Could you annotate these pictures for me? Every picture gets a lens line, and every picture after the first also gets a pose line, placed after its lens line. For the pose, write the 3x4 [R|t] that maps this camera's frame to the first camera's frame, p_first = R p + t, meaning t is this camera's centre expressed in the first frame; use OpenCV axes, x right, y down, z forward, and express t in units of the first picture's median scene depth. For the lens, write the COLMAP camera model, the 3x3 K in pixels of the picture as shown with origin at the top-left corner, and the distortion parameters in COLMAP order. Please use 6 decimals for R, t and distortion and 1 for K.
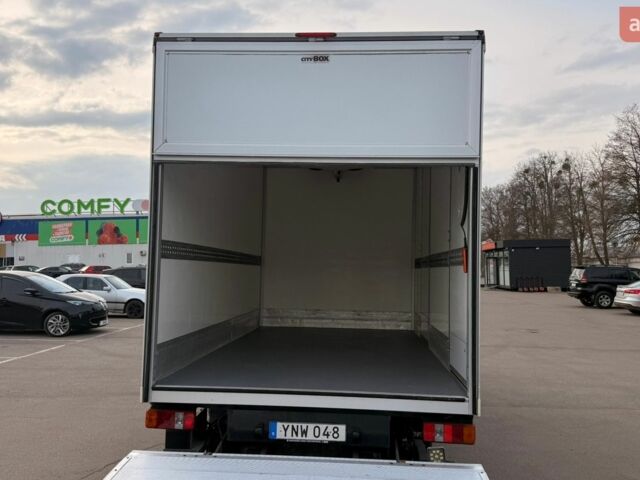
lens RADIAL K [[609.8, 0, 316.0], [0, 609.8, 242.6], [0, 0, 1]] dist [0.169222, -0.372051]
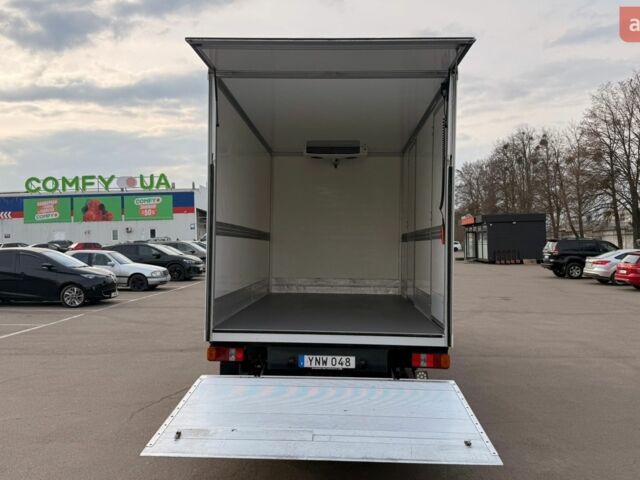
lens RADIAL K [[609.8, 0, 316.0], [0, 609.8, 242.6], [0, 0, 1]] dist [0.169222, -0.372051]
pose [[0.999542, -0.007572, 0.029313, -0.036385], [0.006398, 0.999181, 0.039943, -0.005023], [-0.029591, -0.039737, 0.998772, -0.163044]]
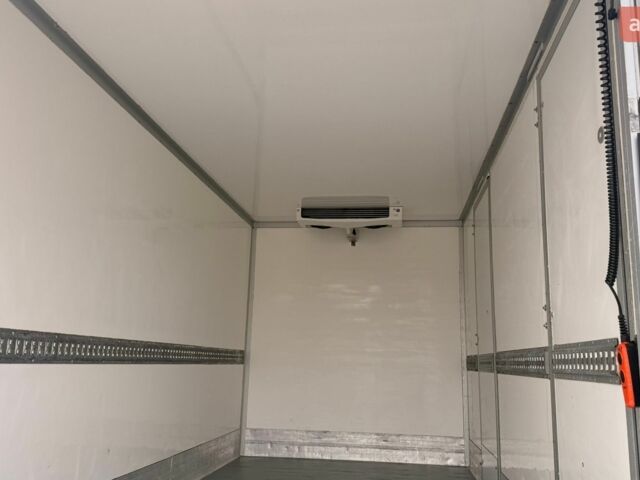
lens RADIAL K [[609.8, 0, 316.0], [0, 609.8, 242.6], [0, 0, 1]] dist [0.169222, -0.372051]
pose [[0.998301, -0.008428, -0.057653, 0.034695], [-0.000075, 0.989296, -0.145920, 0.002064], [0.058265, 0.145676, 0.987615, 0.289262]]
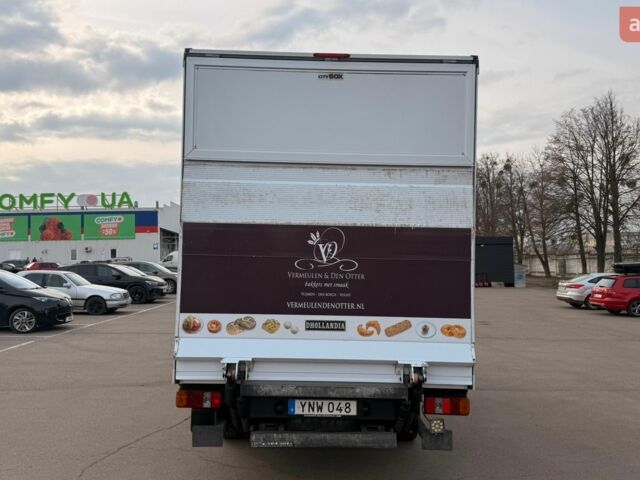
lens RADIAL K [[609.8, 0, 316.0], [0, 609.8, 242.6], [0, 0, 1]] dist [0.169222, -0.372051]
pose [[0.996256, 0.002605, 0.086411, -0.059404], [-0.003050, 0.999983, 0.005019, -0.000196], [-0.086396, -0.005264, 0.996247, -0.056458]]
